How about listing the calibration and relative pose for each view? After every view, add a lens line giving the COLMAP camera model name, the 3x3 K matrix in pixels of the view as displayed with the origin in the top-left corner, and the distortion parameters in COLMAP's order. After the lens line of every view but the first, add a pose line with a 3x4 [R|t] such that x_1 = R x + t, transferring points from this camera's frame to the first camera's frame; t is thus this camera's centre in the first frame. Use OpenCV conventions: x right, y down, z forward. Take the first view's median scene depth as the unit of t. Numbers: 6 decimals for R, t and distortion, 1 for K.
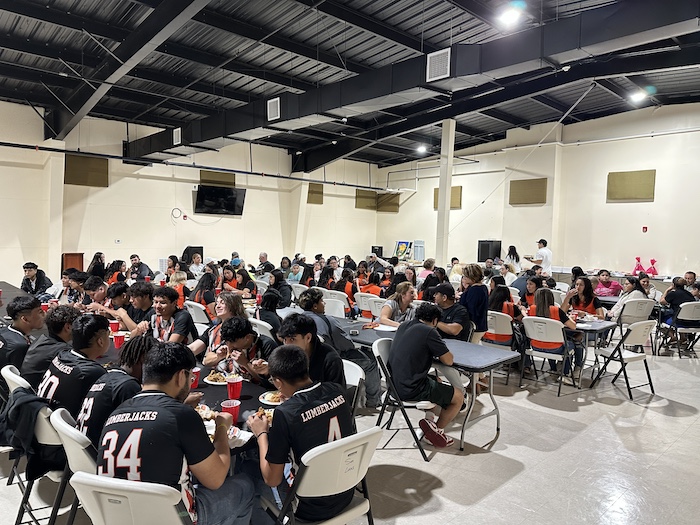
lens RADIAL K [[493.6, 0, 345.5], [0, 493.6, 259.0], [0, 0, 1]] dist [-0.002803, -0.011097]
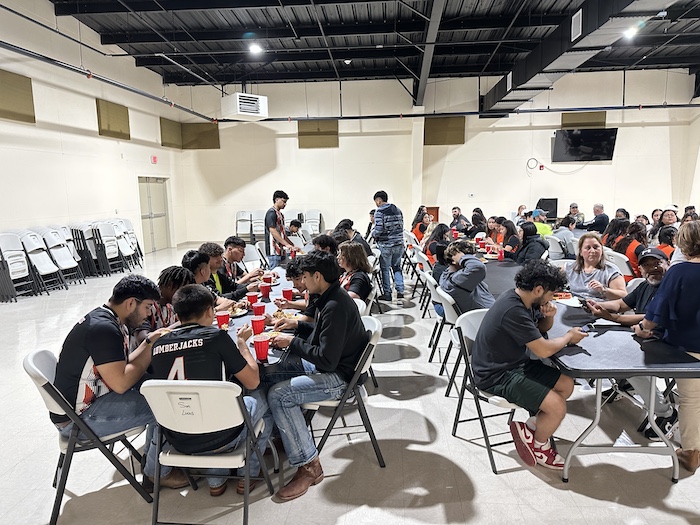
lens RADIAL K [[493.6, 0, 346.6], [0, 493.6, 268.3], [0, 0, 1]] dist [-0.002803, -0.011097]
pose [[0.651461, 0.080927, -0.754353, 0.173464], [0.001879, 0.994120, 0.108272, 0.004181], [0.758679, -0.071952, 0.647478, 0.109619]]
